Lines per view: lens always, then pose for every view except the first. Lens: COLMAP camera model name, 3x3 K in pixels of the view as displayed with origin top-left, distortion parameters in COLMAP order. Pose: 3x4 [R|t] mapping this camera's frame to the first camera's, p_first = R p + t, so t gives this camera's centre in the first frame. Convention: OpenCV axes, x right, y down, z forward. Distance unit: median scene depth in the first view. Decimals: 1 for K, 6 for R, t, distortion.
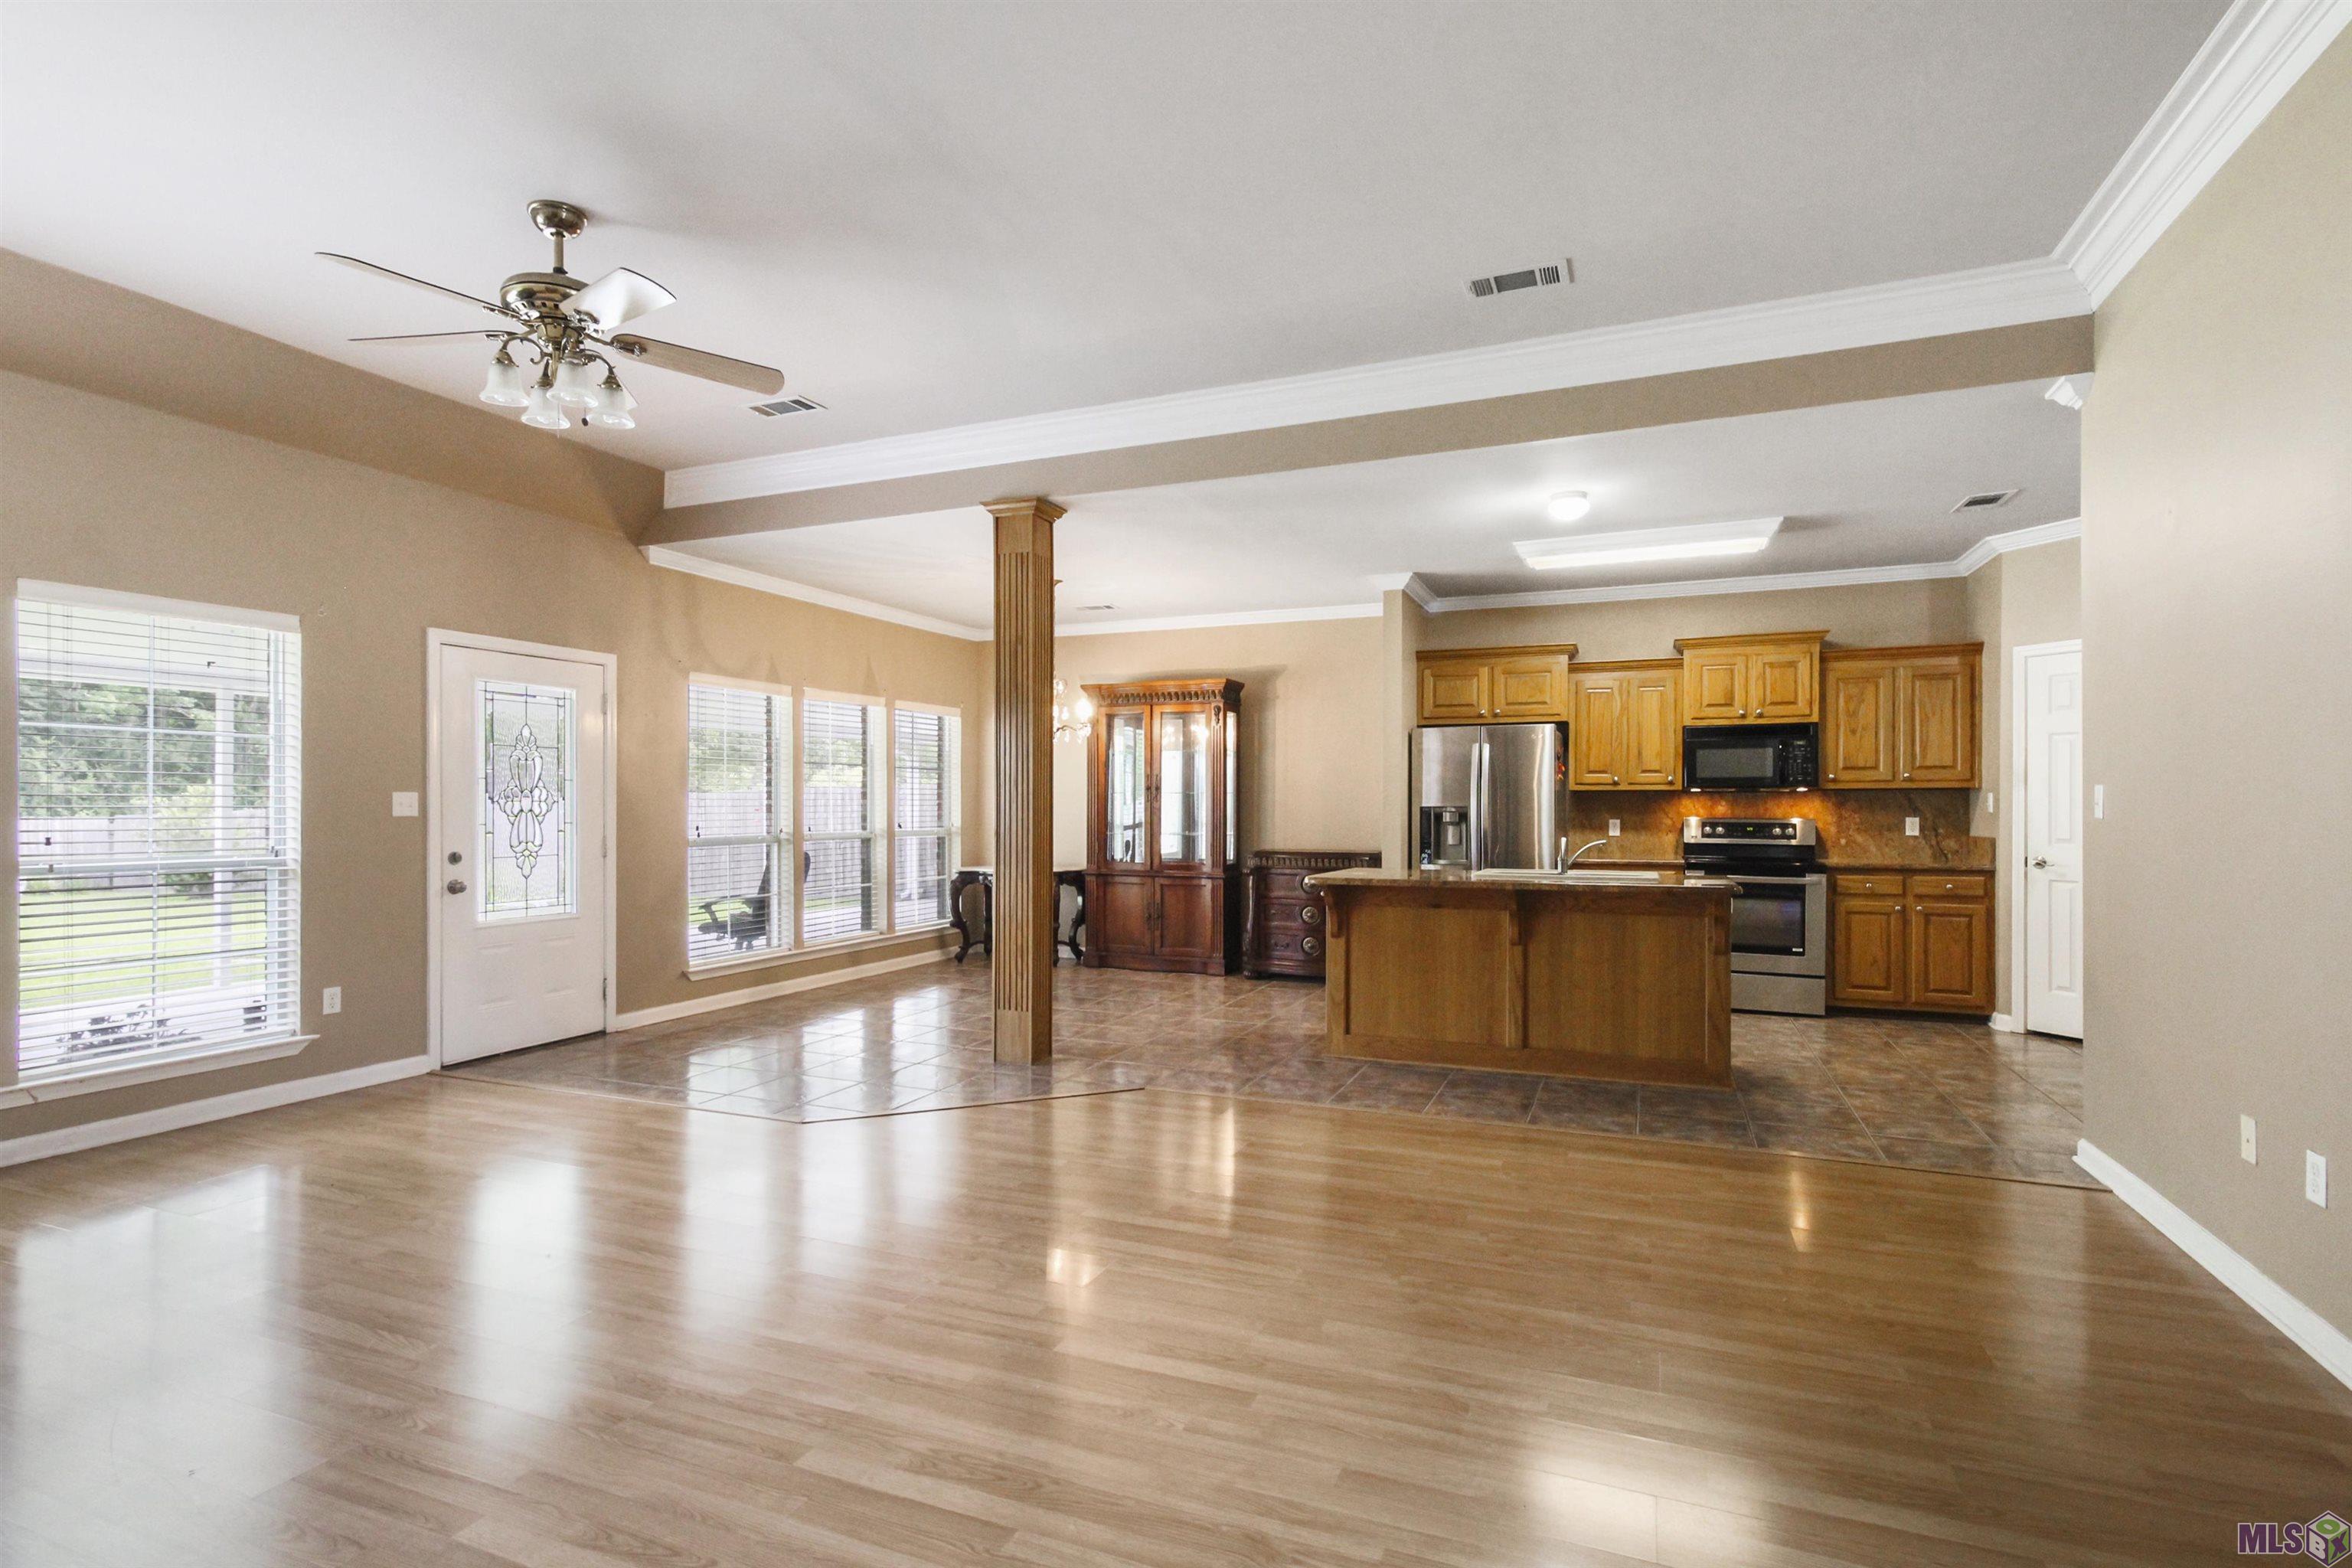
lens RADIAL K [[1133.3, 0, 1171.5], [0, 1133.3, 814.8], [0, 0, 1]] dist [0.001972, 0.001040]
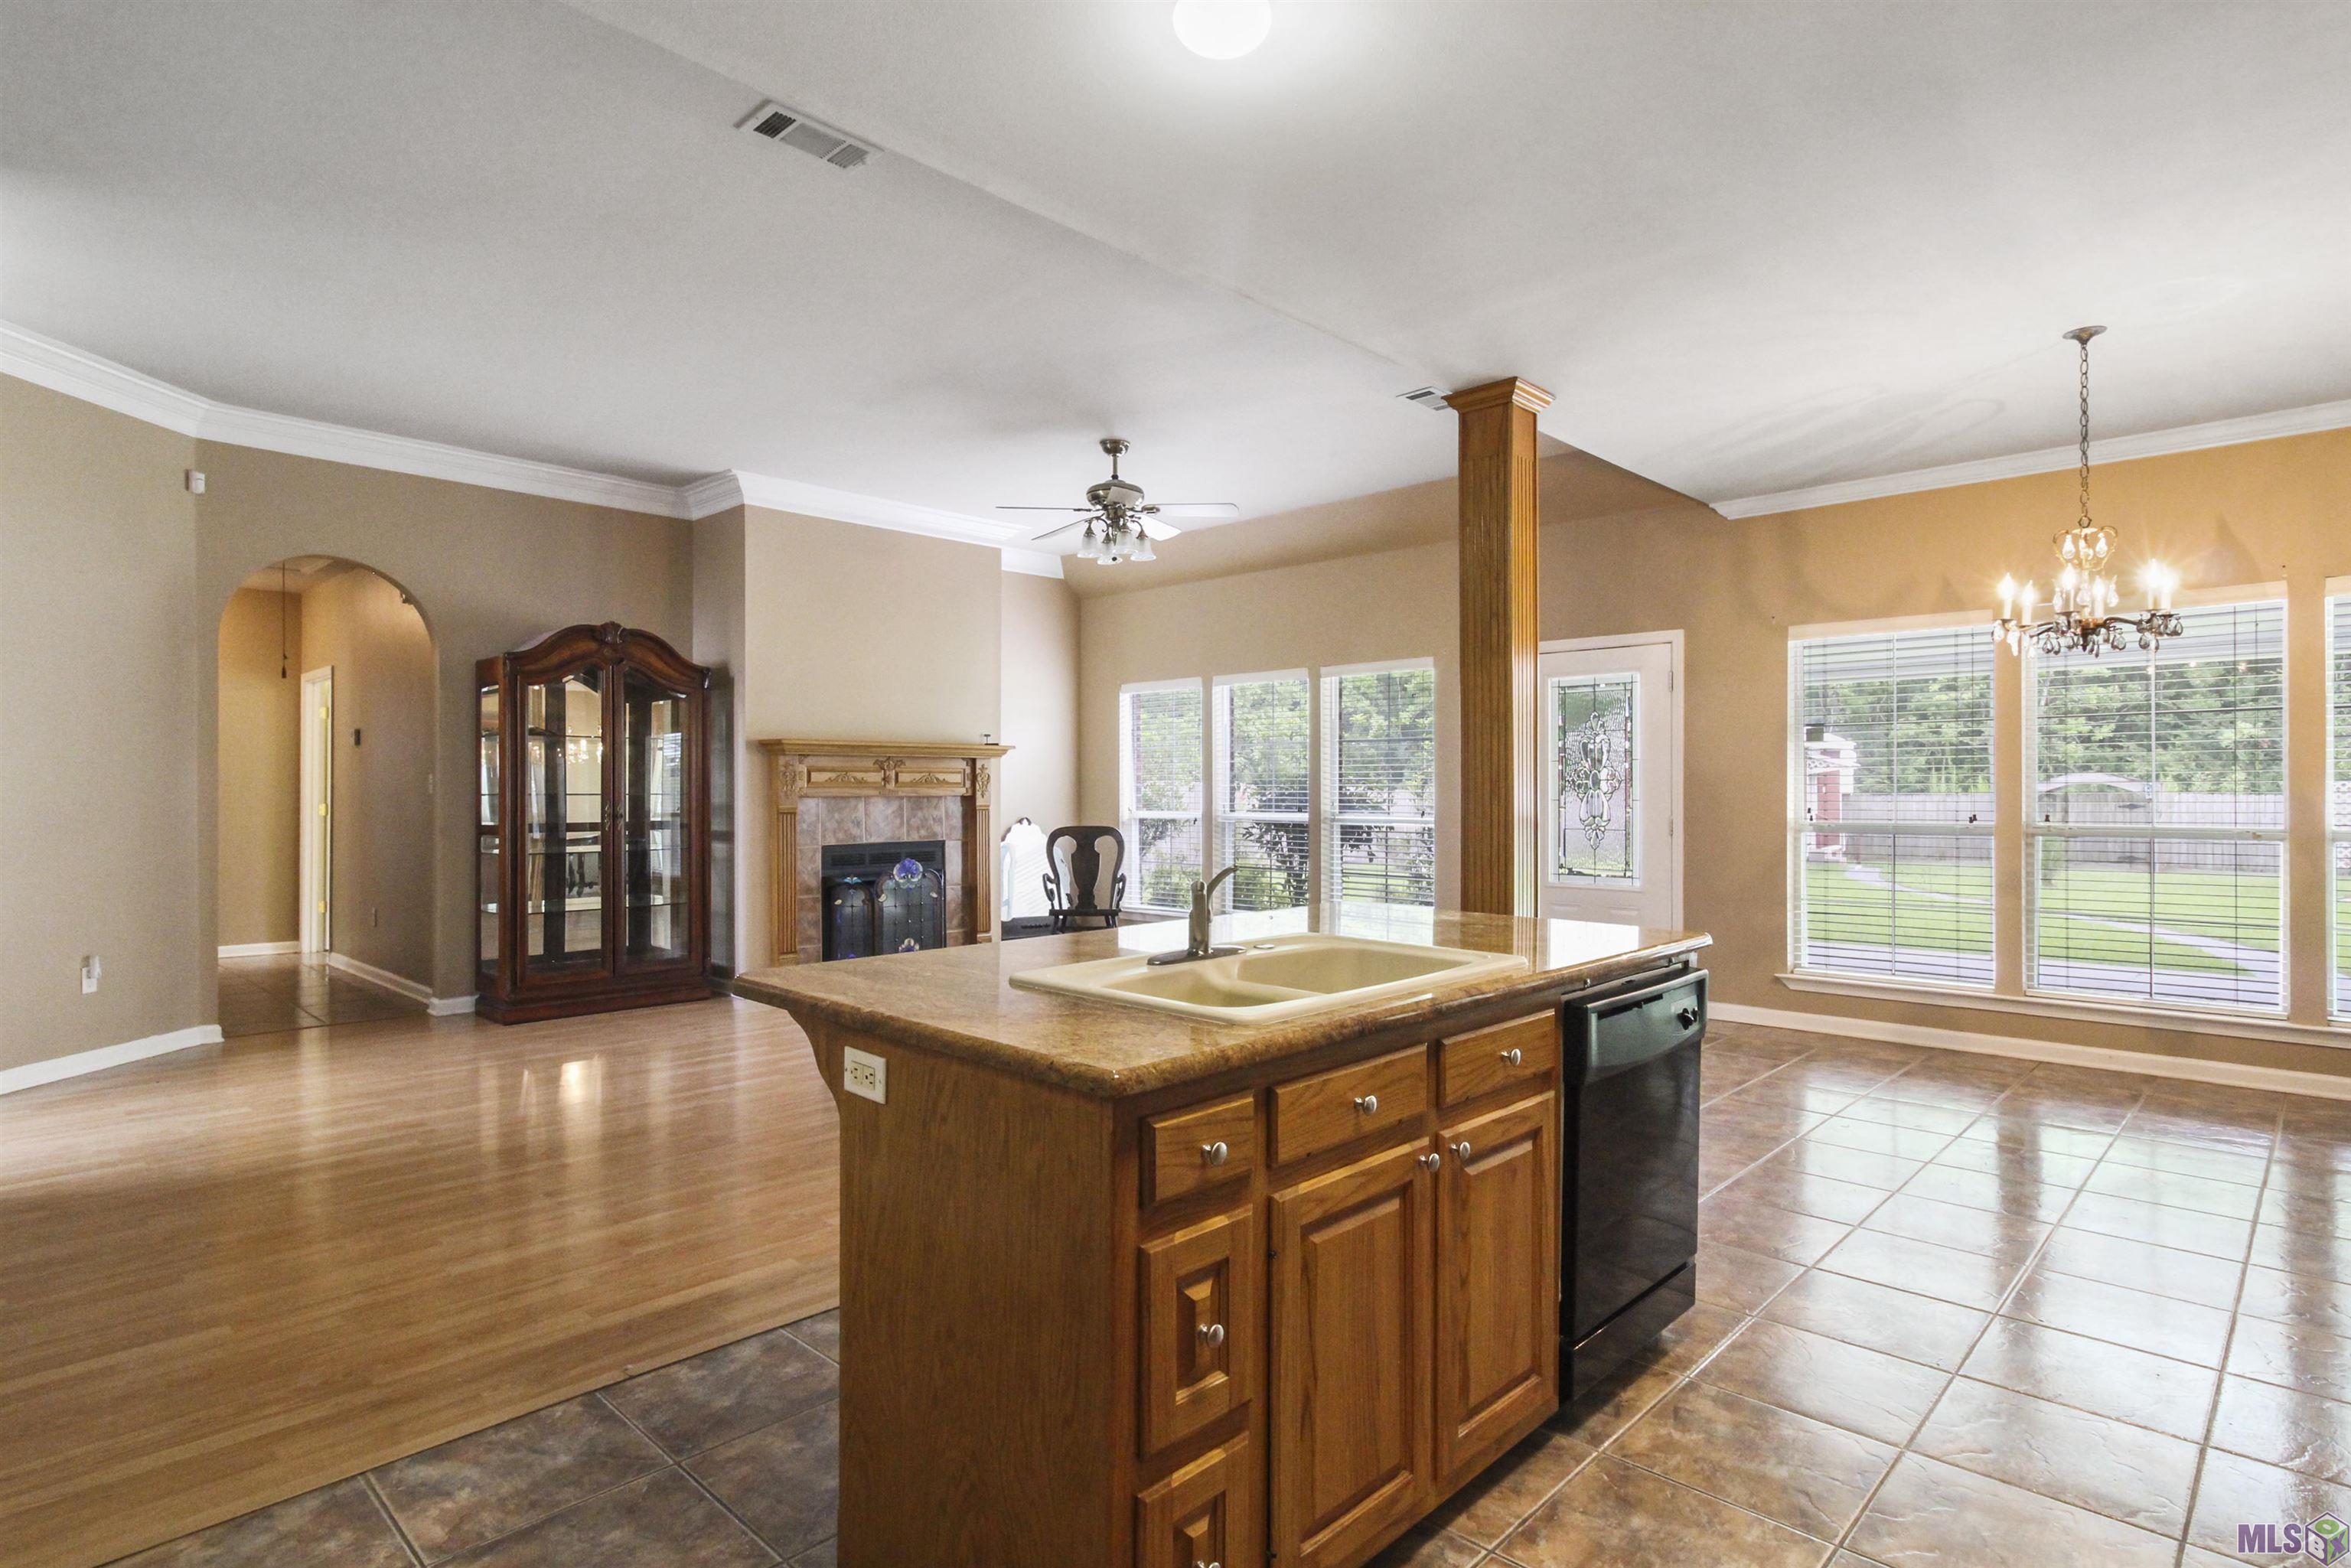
lens RADIAL K [[1201.5, 0, 1180.0], [0, 1201.5, 792.8], [0, 0, 1]] dist [0.004582, 0.000195]
pose [[-0.349483, 0.006133, -0.936923, 0.969529], [-0.000870, 0.999976, 0.006871, -0.010966], [0.936942, 0.003217, -0.349469, 1.472689]]
